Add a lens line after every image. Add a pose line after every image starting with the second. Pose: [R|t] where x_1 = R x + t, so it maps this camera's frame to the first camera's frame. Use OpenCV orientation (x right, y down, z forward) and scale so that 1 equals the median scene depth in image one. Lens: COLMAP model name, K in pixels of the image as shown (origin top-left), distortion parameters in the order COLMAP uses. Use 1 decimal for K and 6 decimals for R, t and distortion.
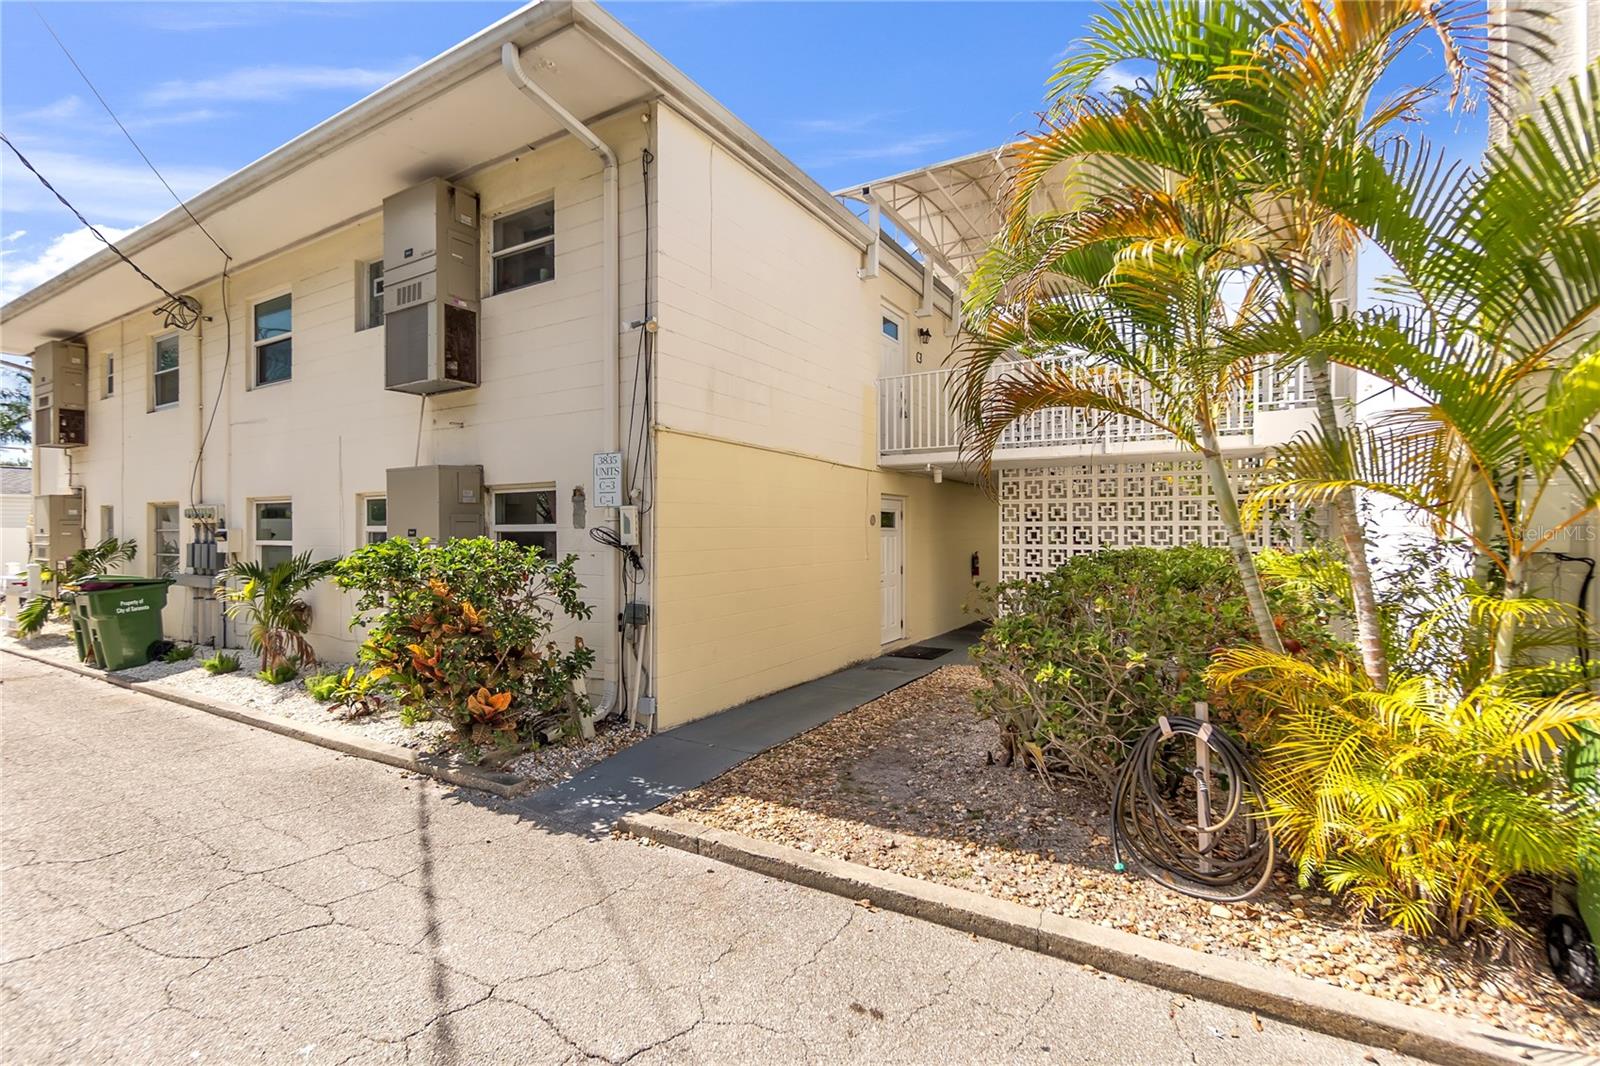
lens RADIAL K [[722.1, 0, 802.4], [0, 722.1, 530.6], [0, 0, 1]] dist [-0.003262, 0.000184]
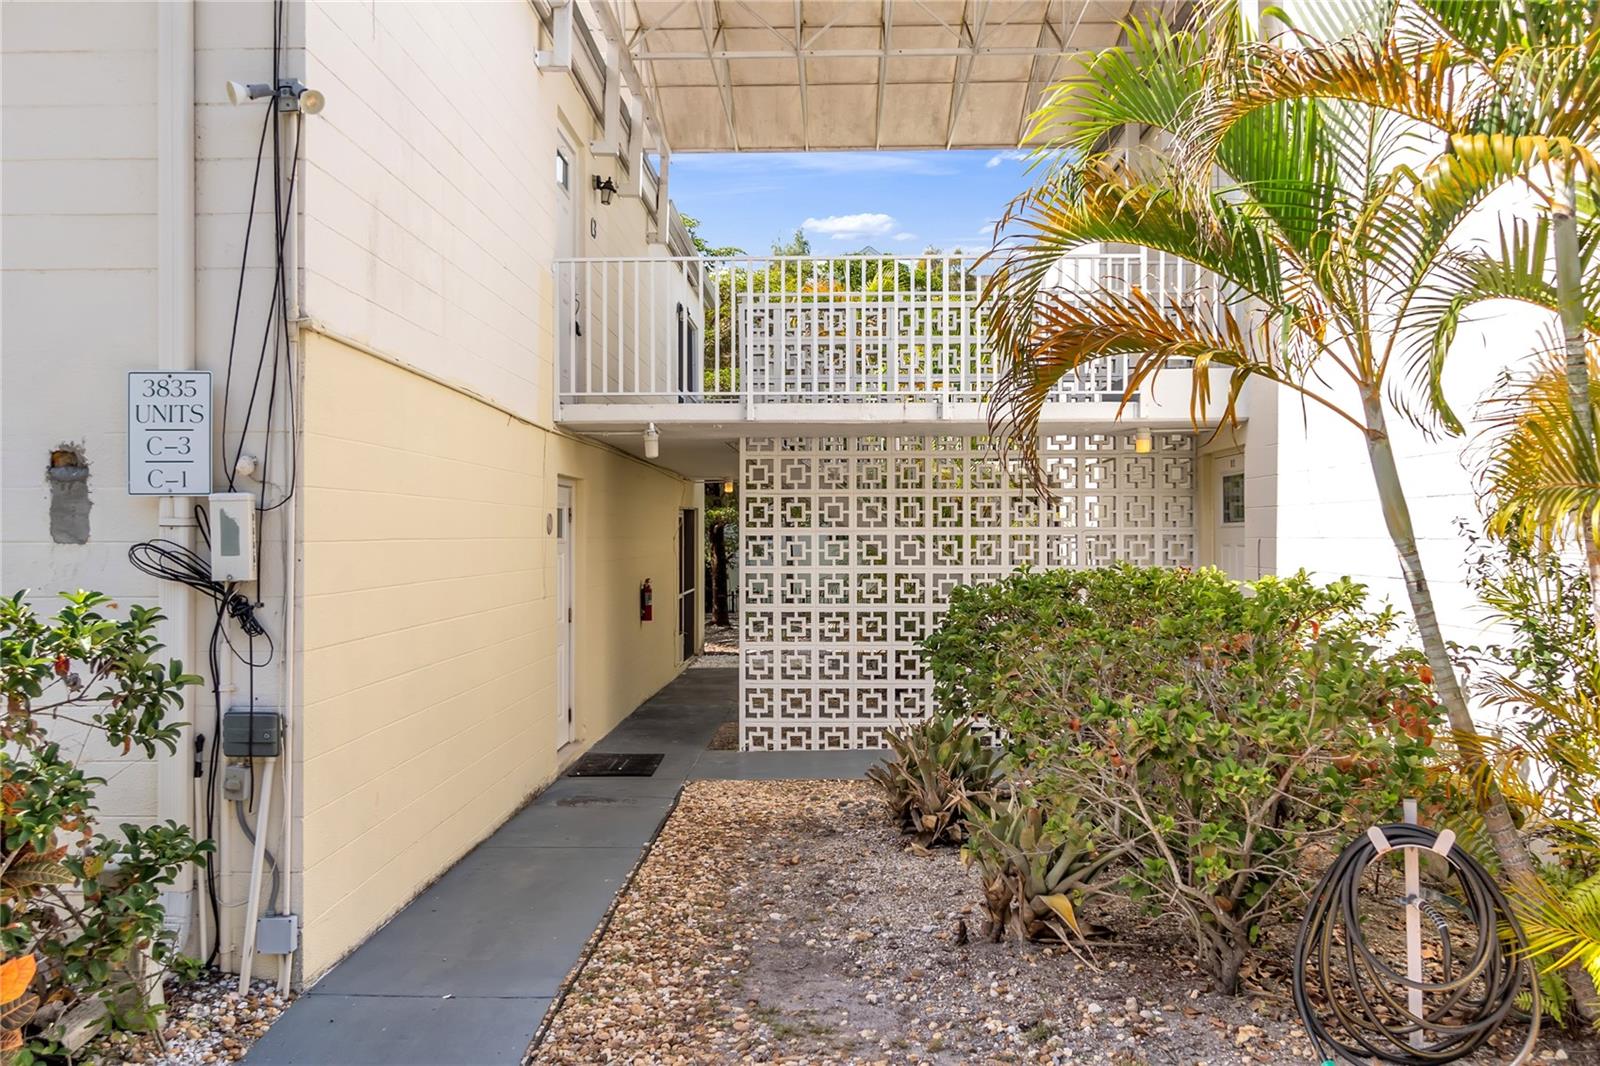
lens RADIAL K [[1275.3, 0, 800.0], [0, 1275.3, 533.0], [0, 0, 1]] dist [-0.000912, -0.002826]
pose [[0.873067, -0.001333, 0.487598, -0.316345], [0.004224, 0.999979, -0.004829, -0.004366], [-0.487582, 0.006275, 0.873055, 0.138905]]
